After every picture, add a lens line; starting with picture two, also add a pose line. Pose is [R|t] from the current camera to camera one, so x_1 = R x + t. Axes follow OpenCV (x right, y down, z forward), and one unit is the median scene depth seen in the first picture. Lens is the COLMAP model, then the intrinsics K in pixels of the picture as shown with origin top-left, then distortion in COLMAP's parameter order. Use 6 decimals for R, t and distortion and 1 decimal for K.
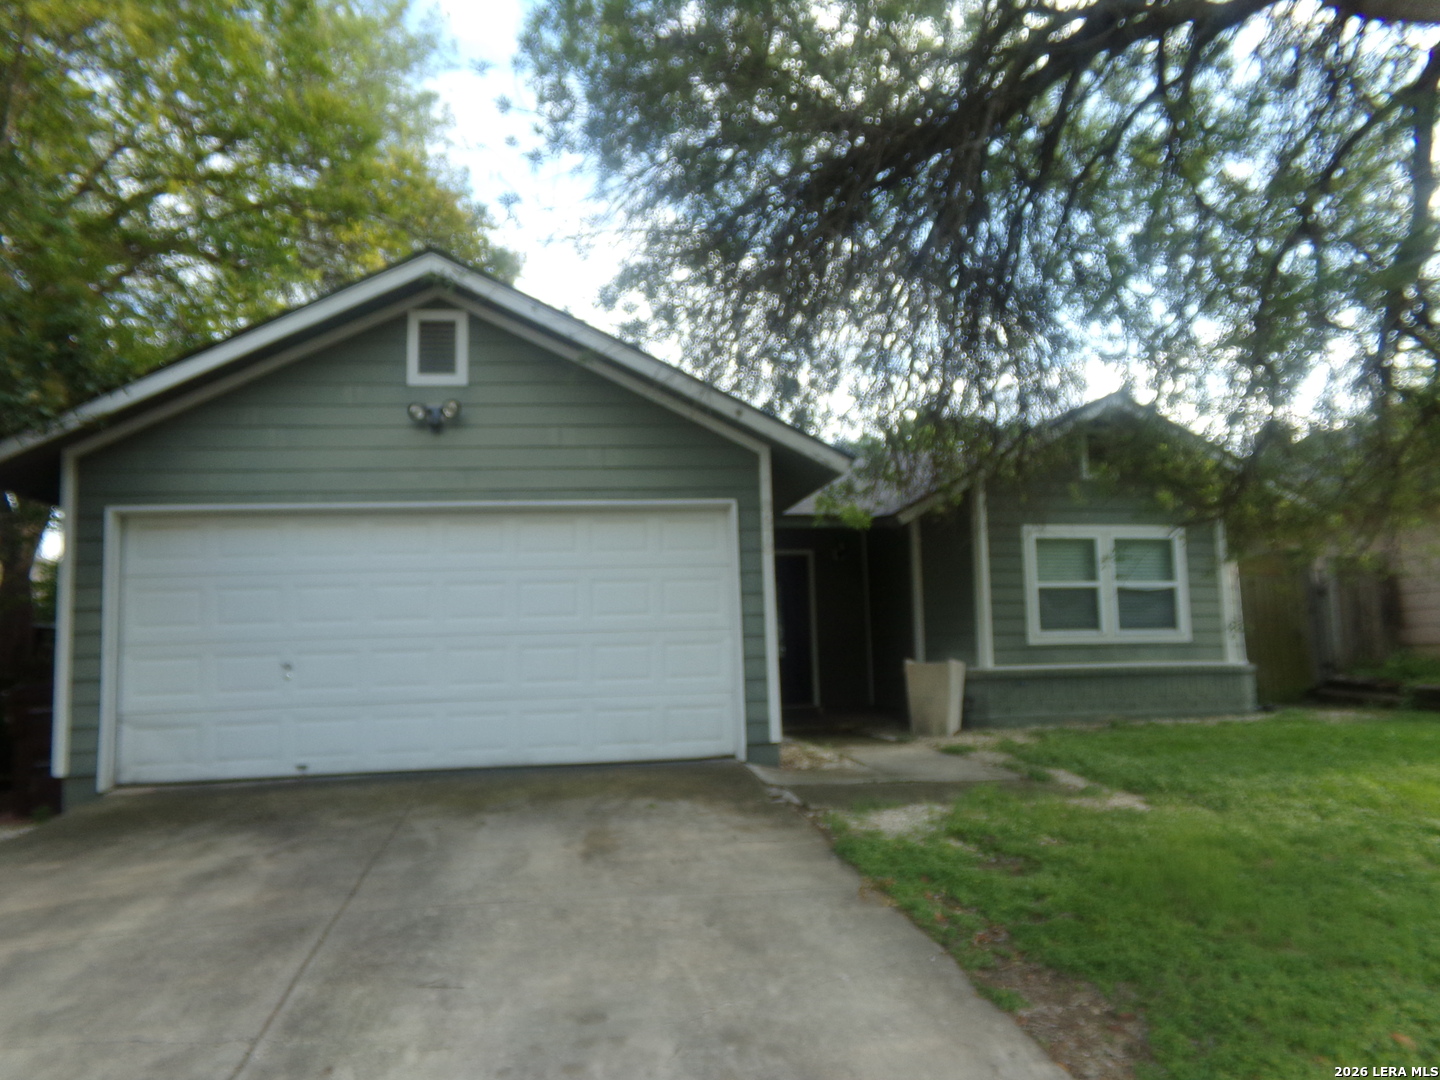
lens RADIAL K [[993.7, 0, 720.0], [0, 993.7, 546.1], [0, 0, 1]] dist [-0.032230, 0.060754]
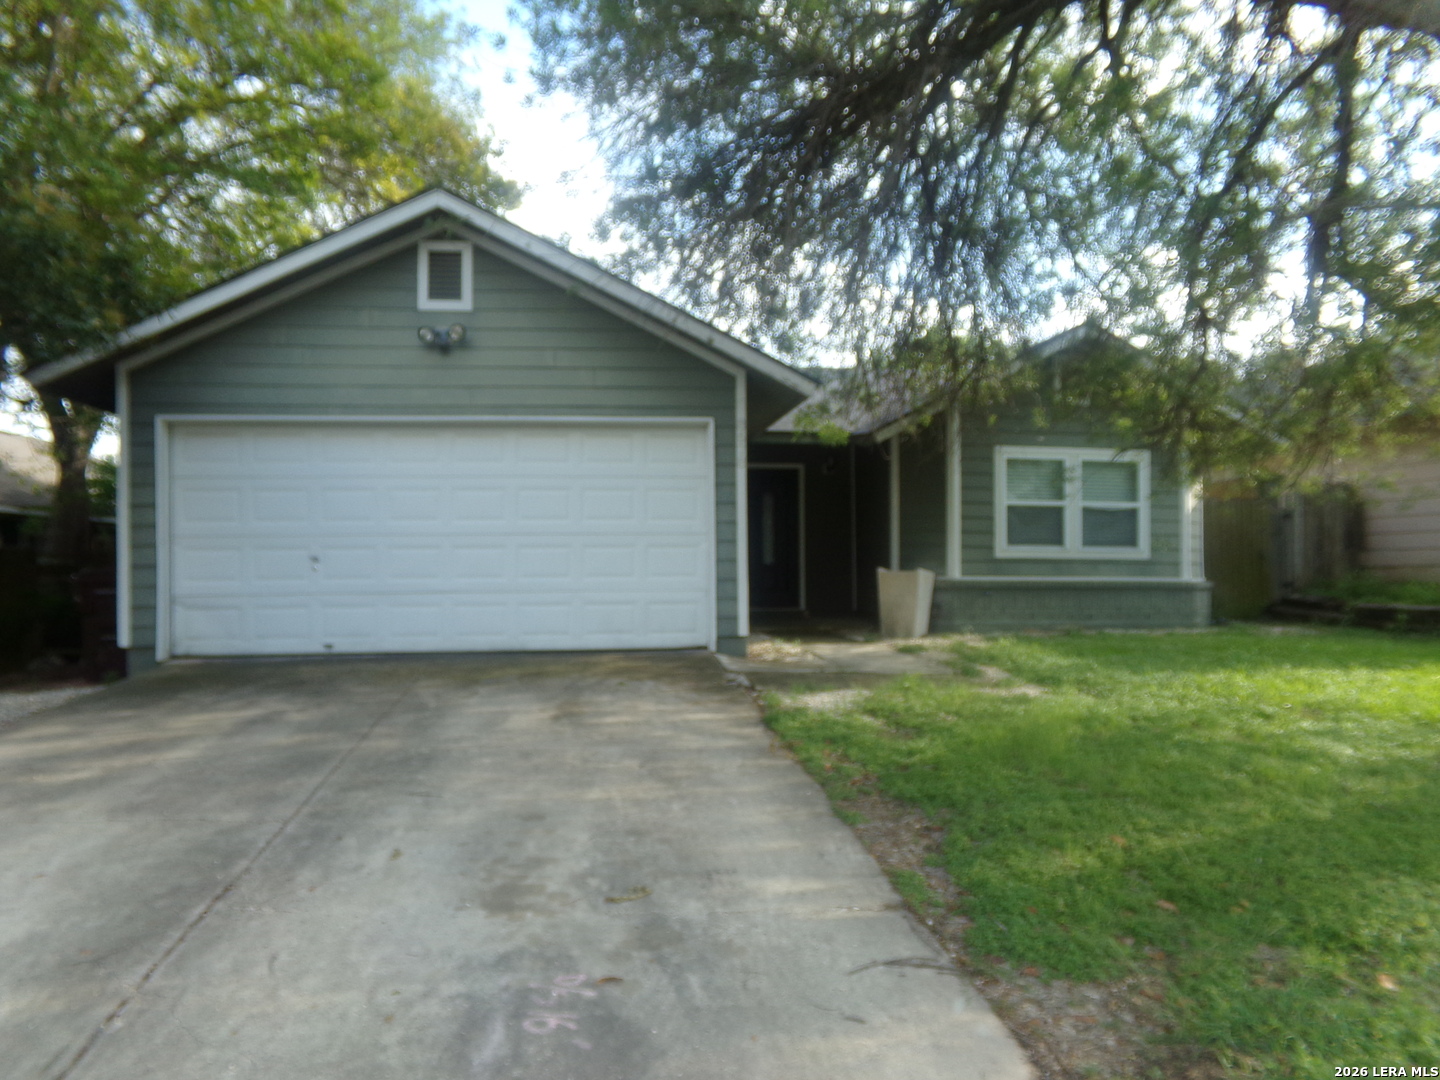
lens RADIAL K [[993.7, 0, 716.2], [0, 993.7, 545.8], [0, 0, 1]] dist [-0.032230, 0.060754]
pose [[0.999208, 0.023937, -0.031795, 0.059326], [-0.020987, 0.995715, 0.090063, -0.005910], [0.033815, -0.089324, 0.995428, -0.115030]]
